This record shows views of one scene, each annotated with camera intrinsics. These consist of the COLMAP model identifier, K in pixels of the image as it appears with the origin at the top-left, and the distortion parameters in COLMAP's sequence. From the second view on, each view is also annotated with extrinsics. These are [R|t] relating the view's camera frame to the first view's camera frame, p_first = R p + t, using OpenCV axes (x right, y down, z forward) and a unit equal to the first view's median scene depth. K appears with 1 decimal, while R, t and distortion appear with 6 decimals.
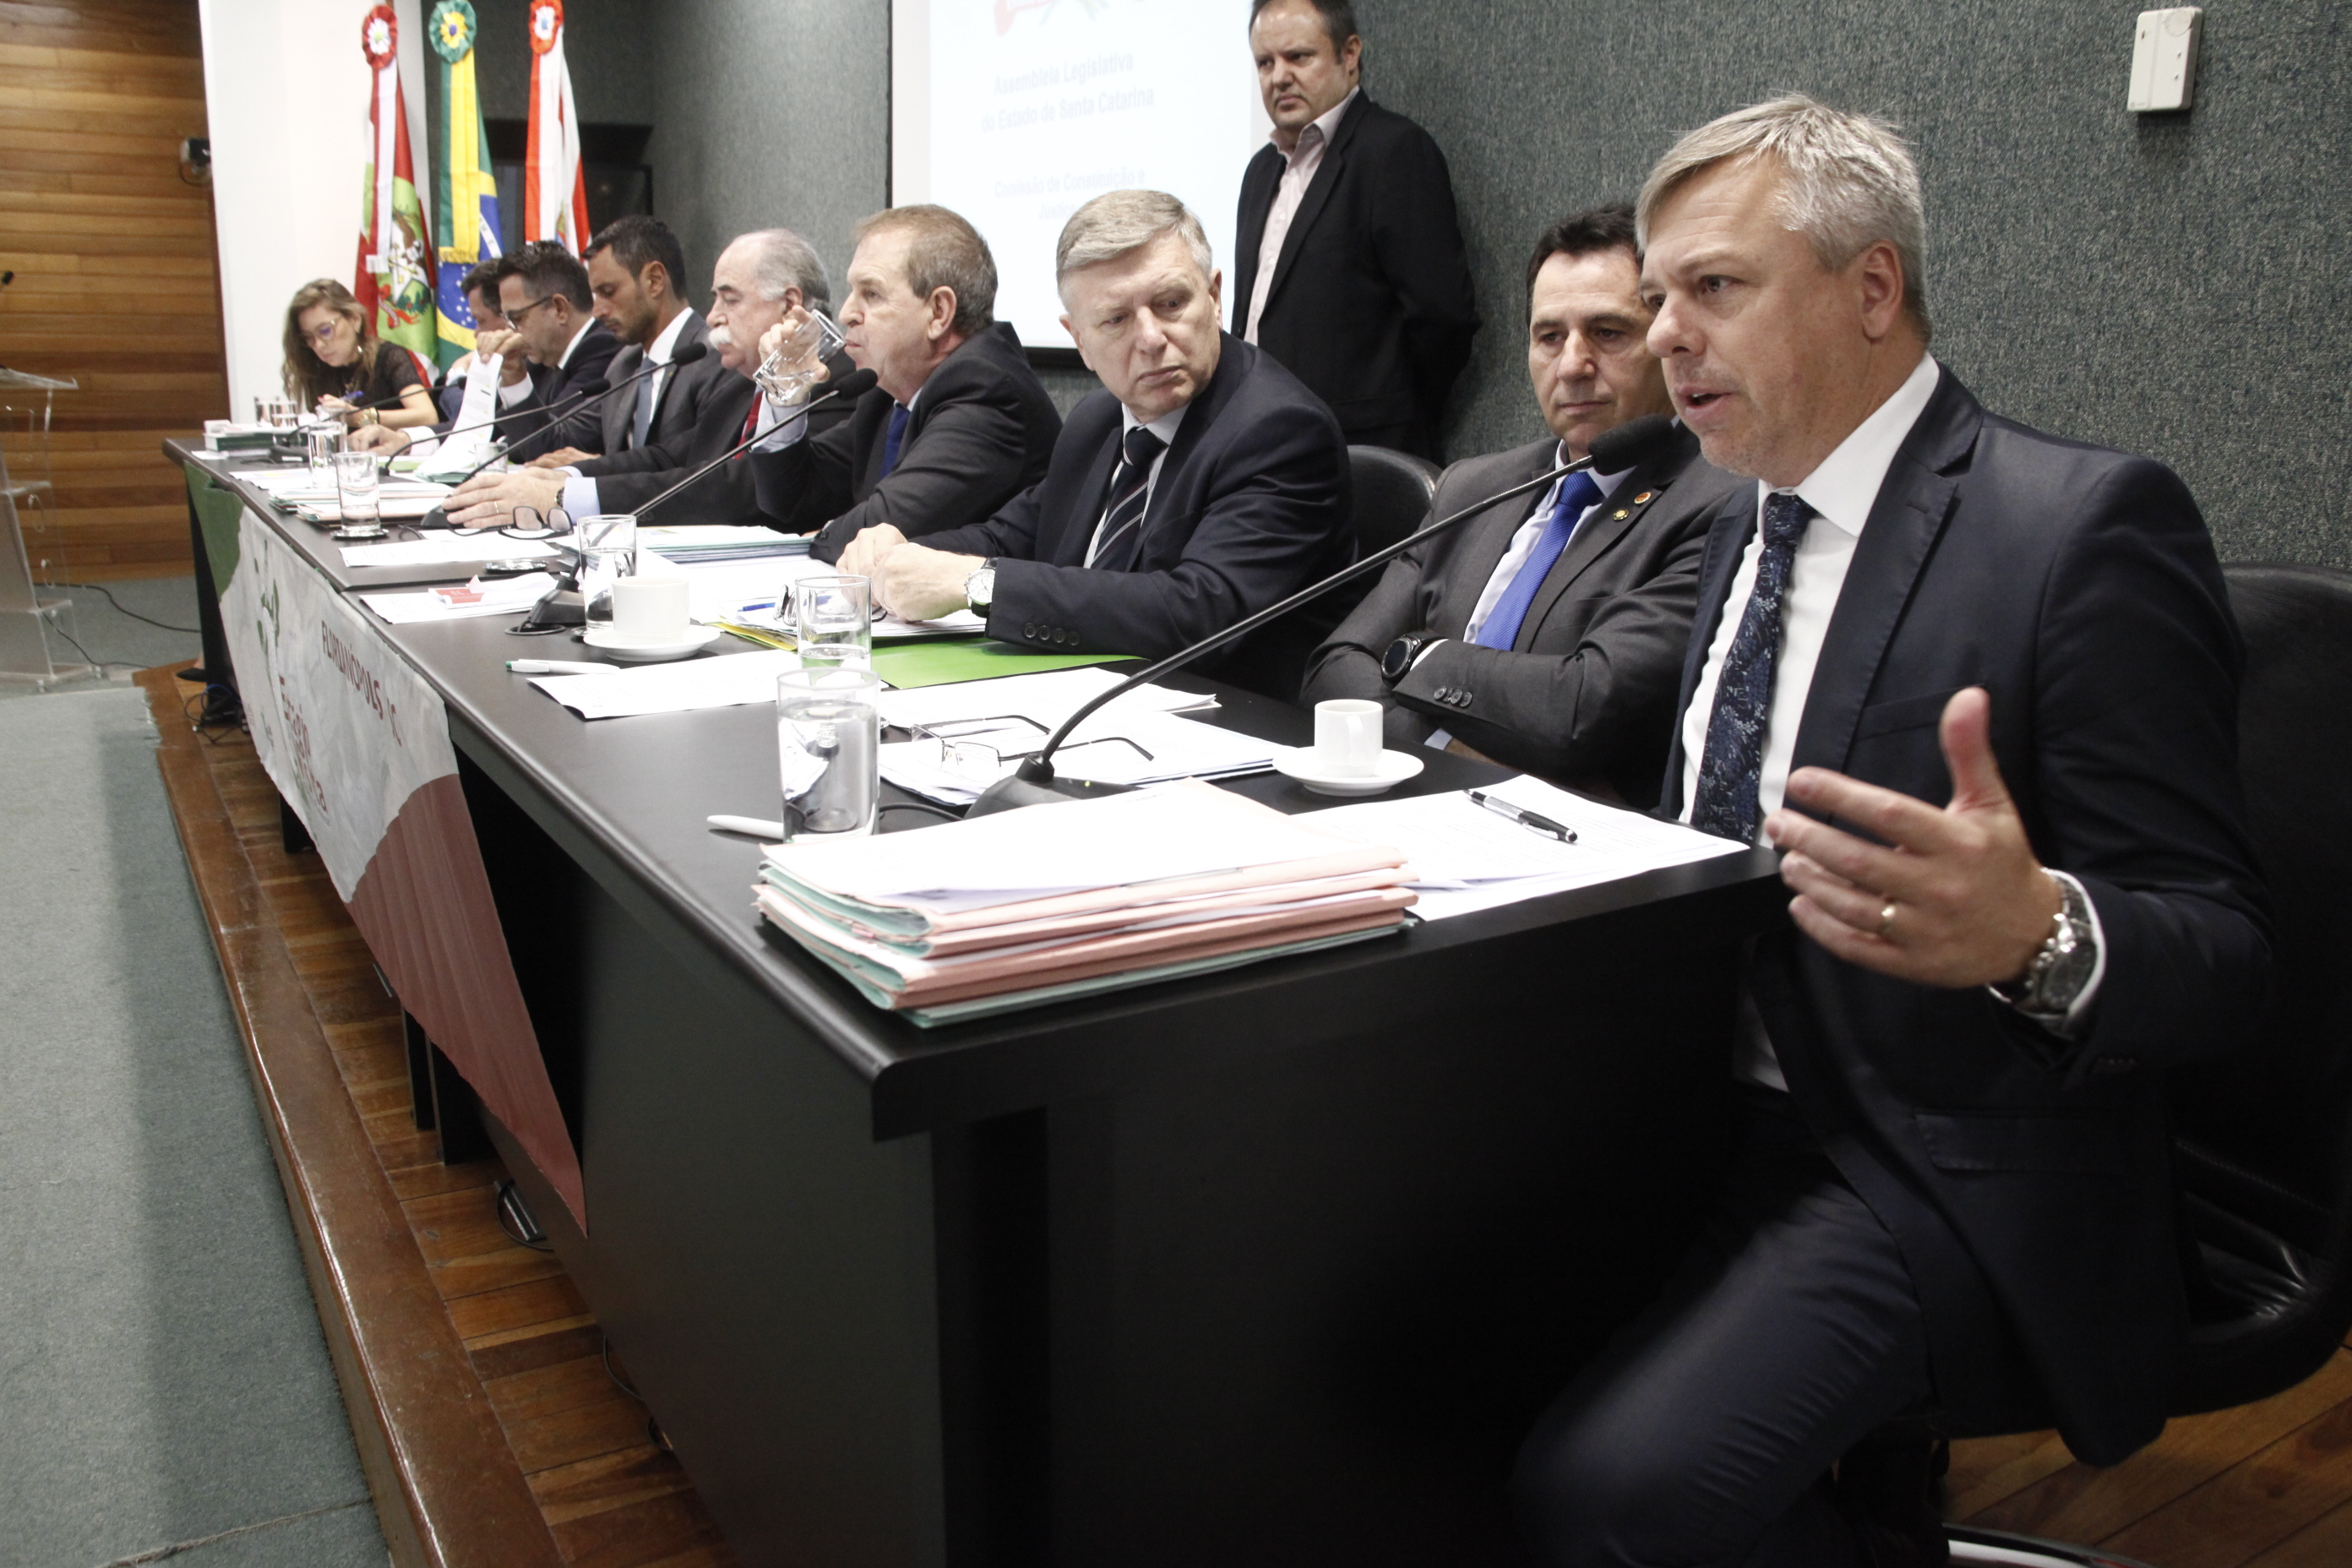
lens RADIAL K [[1885.4, 0, 1156.7], [0, 1885.4, 824.2], [0, 0, 1]] dist [-0.156076, 0.109495]
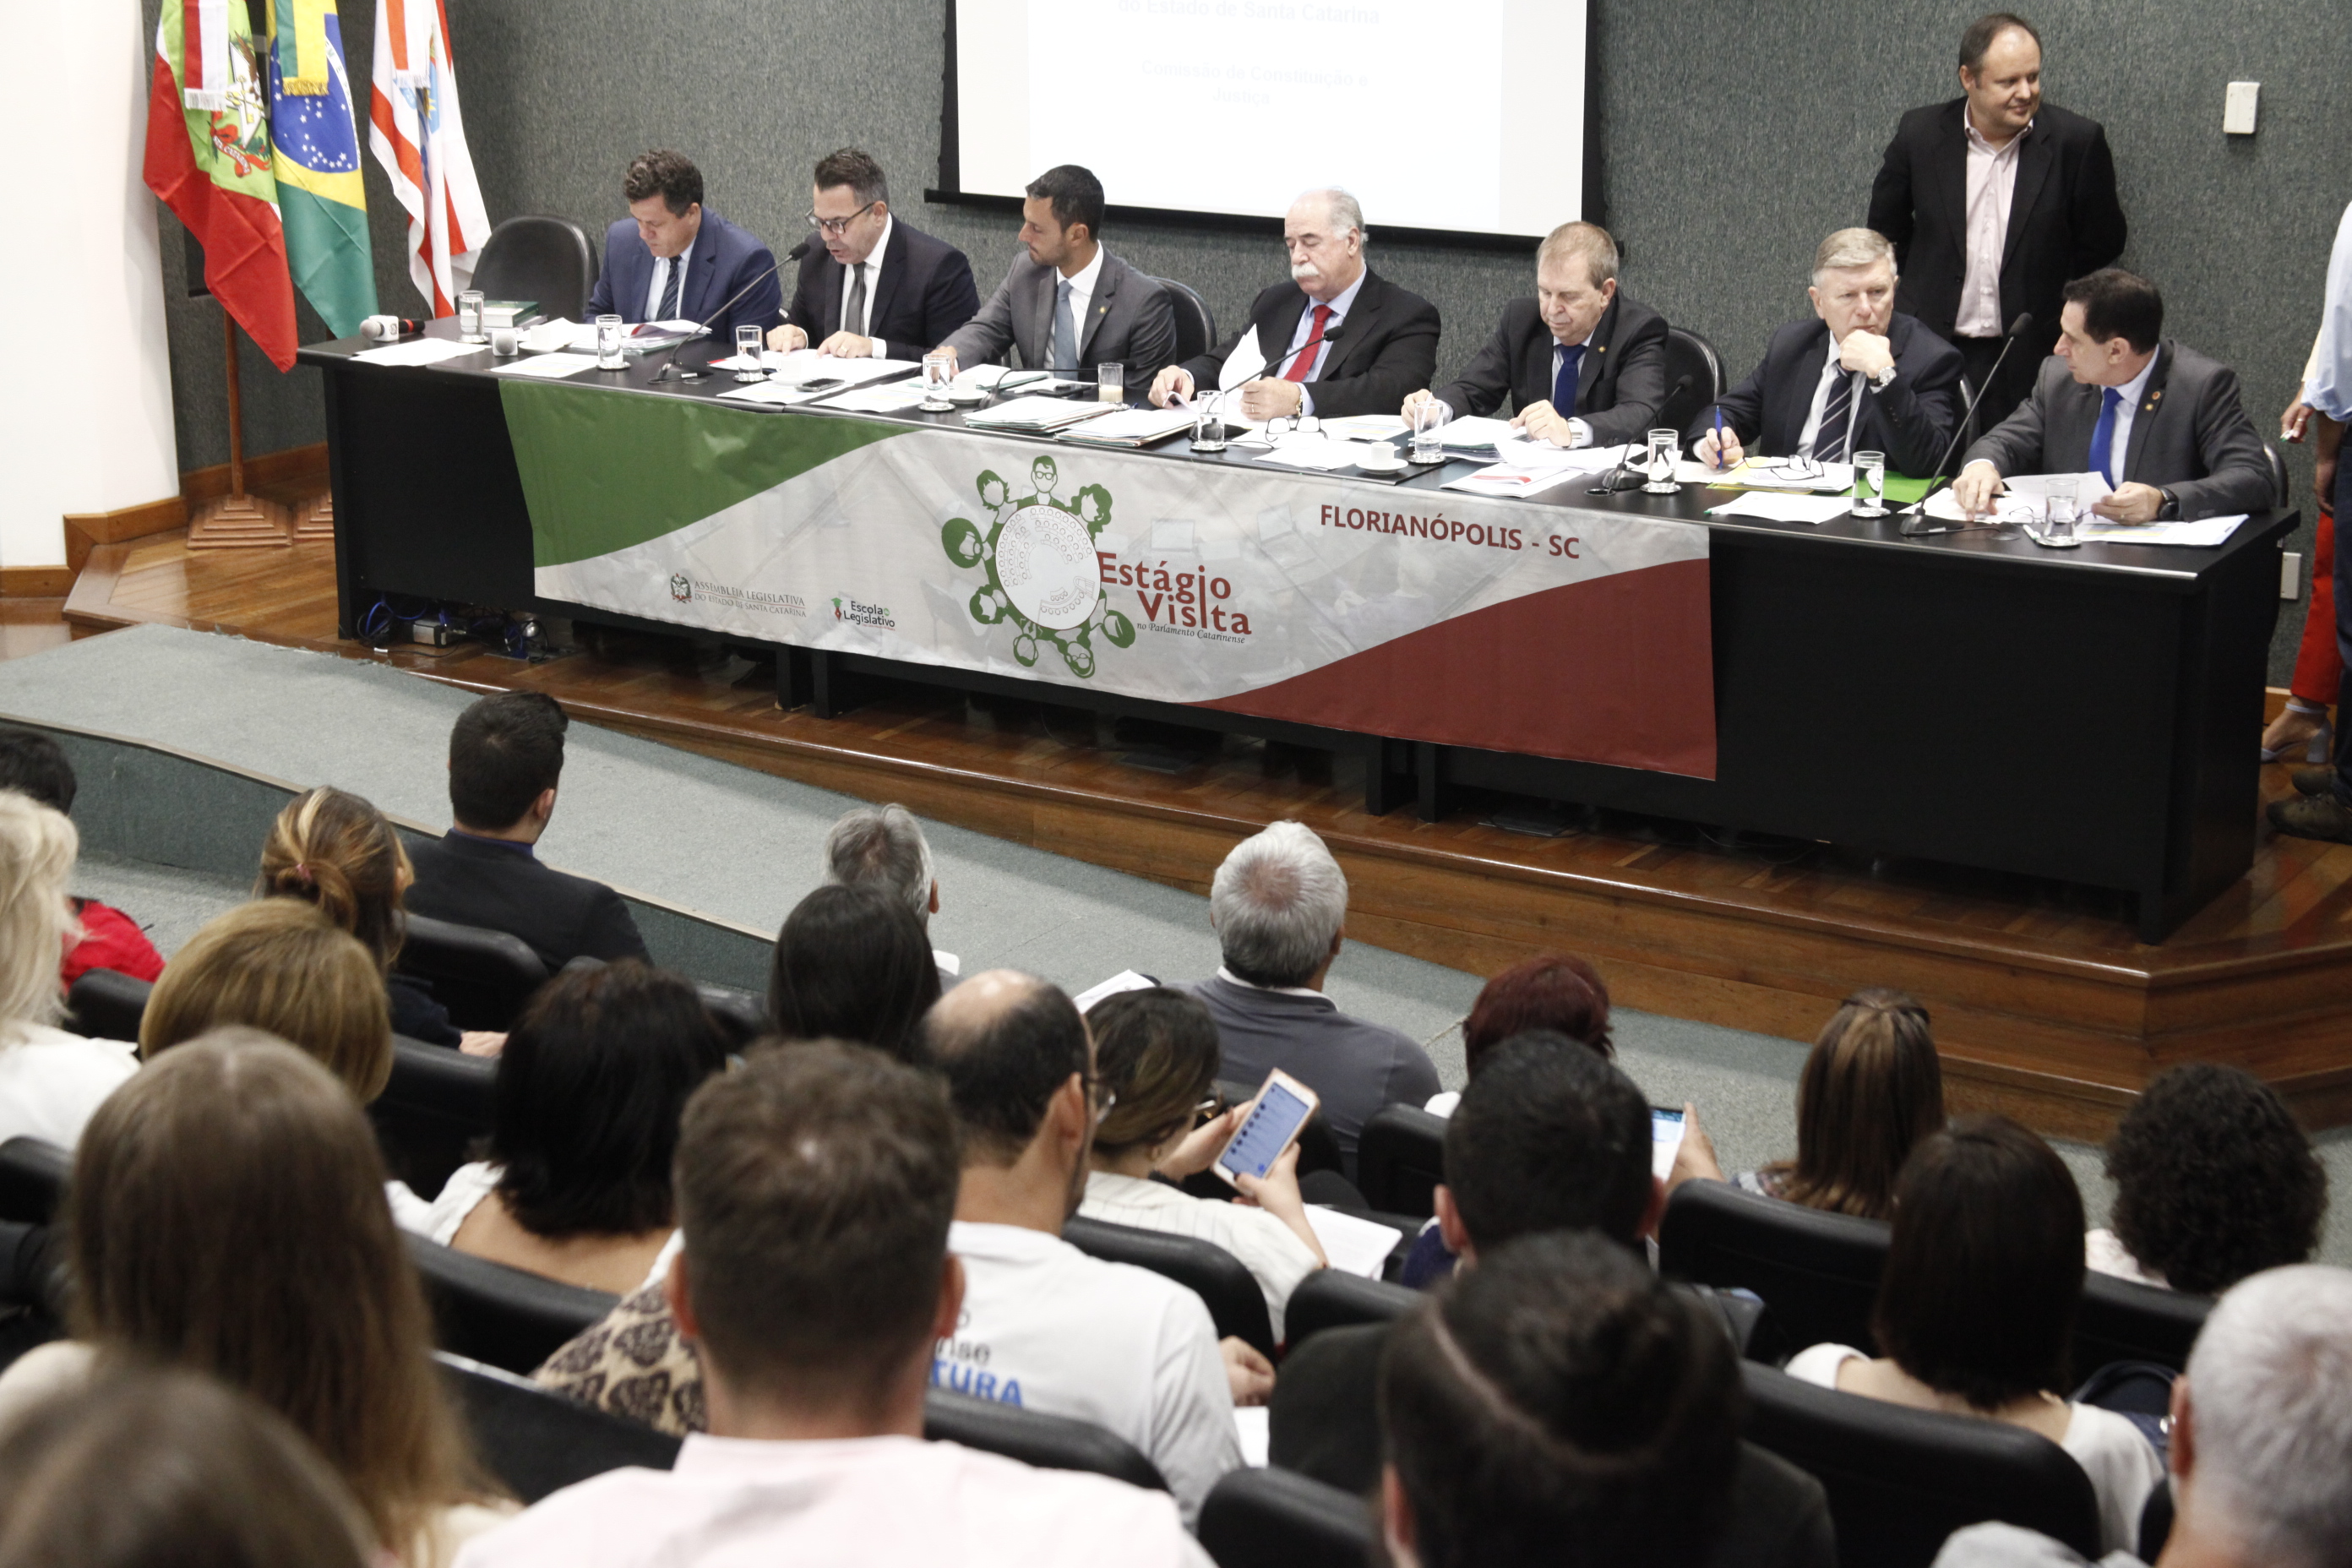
lens RADIAL K [[3791.2, 0, 1183.4], [0, 3791.2, 802.8], [0, 0, 1]] dist [0.149405, 0.000000]
pose [[0.889189, -0.146422, 0.433479, -1.170327], [0.135387, 0.989186, 0.056412, -0.033201], [-0.437052, 0.008527, 0.899396, -1.108623]]
